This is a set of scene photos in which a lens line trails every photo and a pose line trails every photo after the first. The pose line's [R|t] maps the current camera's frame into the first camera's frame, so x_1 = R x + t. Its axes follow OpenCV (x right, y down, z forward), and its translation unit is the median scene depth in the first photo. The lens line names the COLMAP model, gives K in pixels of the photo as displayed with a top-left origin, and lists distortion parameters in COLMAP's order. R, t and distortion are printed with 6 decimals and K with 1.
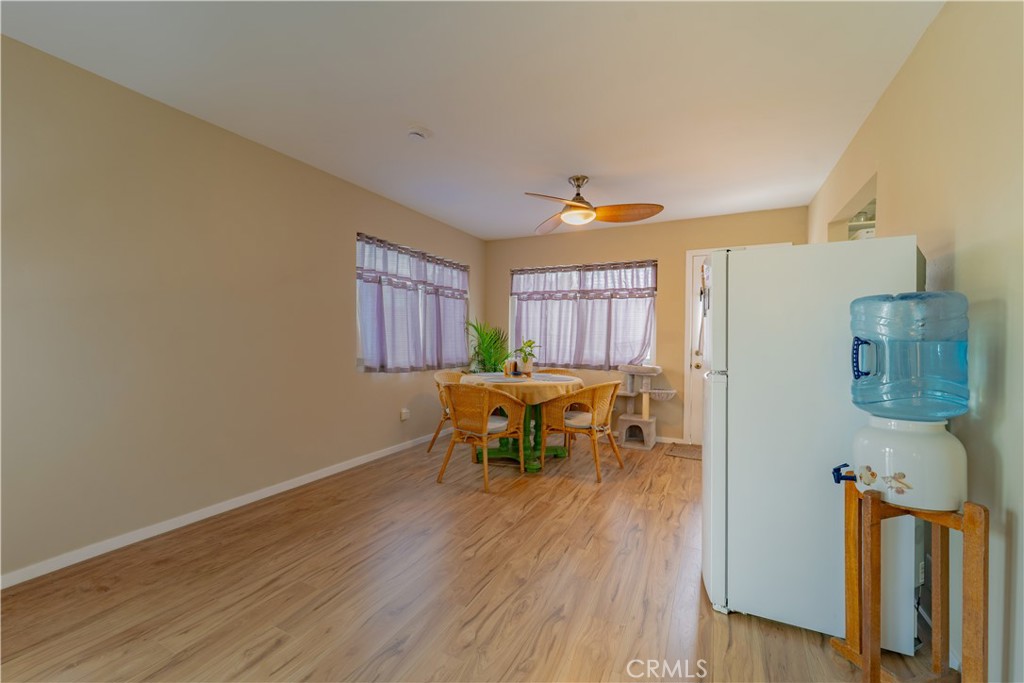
lens RADIAL K [[410.3, 0, 507.6], [0, 410.3, 343.7], [0, 0, 1]] dist [-0.000092, -0.000814]
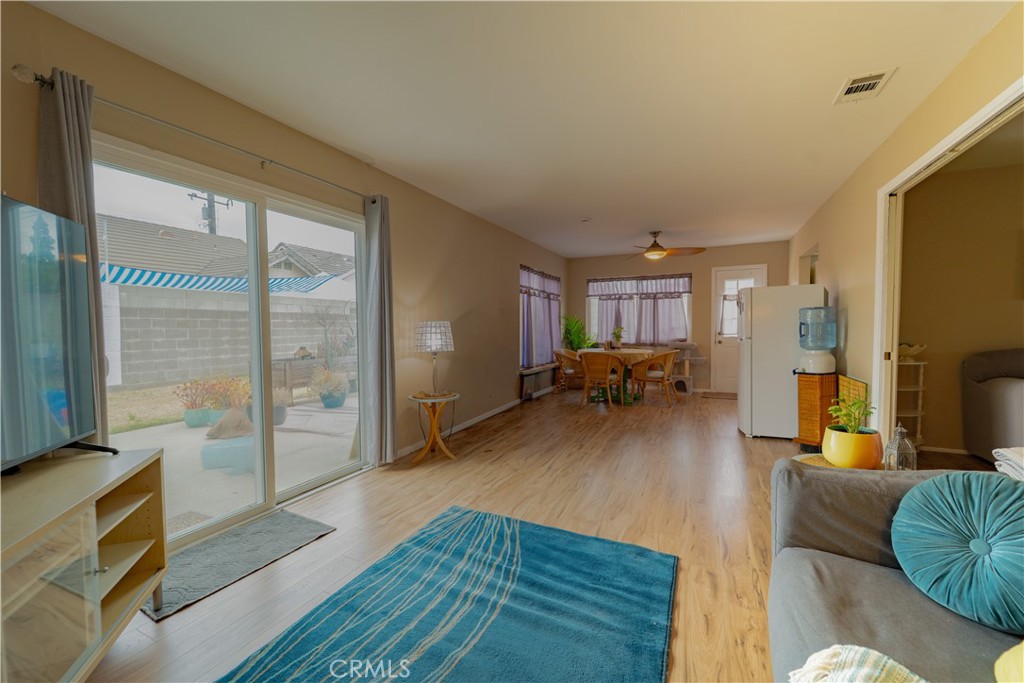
lens RADIAL K [[410.3, 0, 507.6], [0, 410.3, 343.7], [0, 0, 1]] dist [-0.000092, -0.000814]
pose [[0.999664, -0.020506, 0.015835, -0.369104], [0.020098, 0.999471, 0.025552, 0.005328], [-0.016350, -0.025225, 0.999548, -0.546351]]
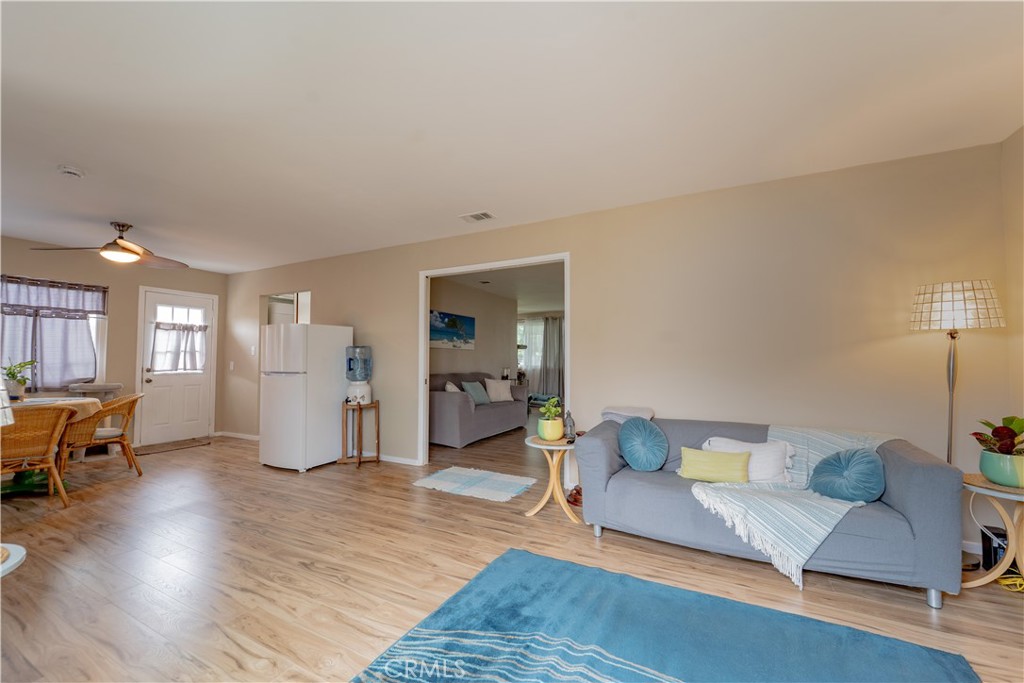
lens RADIAL K [[410.3, 0, 507.6], [0, 410.3, 343.7], [0, 0, 1]] dist [-0.000092, -0.000814]
pose [[0.026413, 0.028224, 0.999253, -0.749227], [0.013087, 0.999506, -0.028577, -0.007042], [-0.999565, 0.013833, 0.026031, -0.110421]]
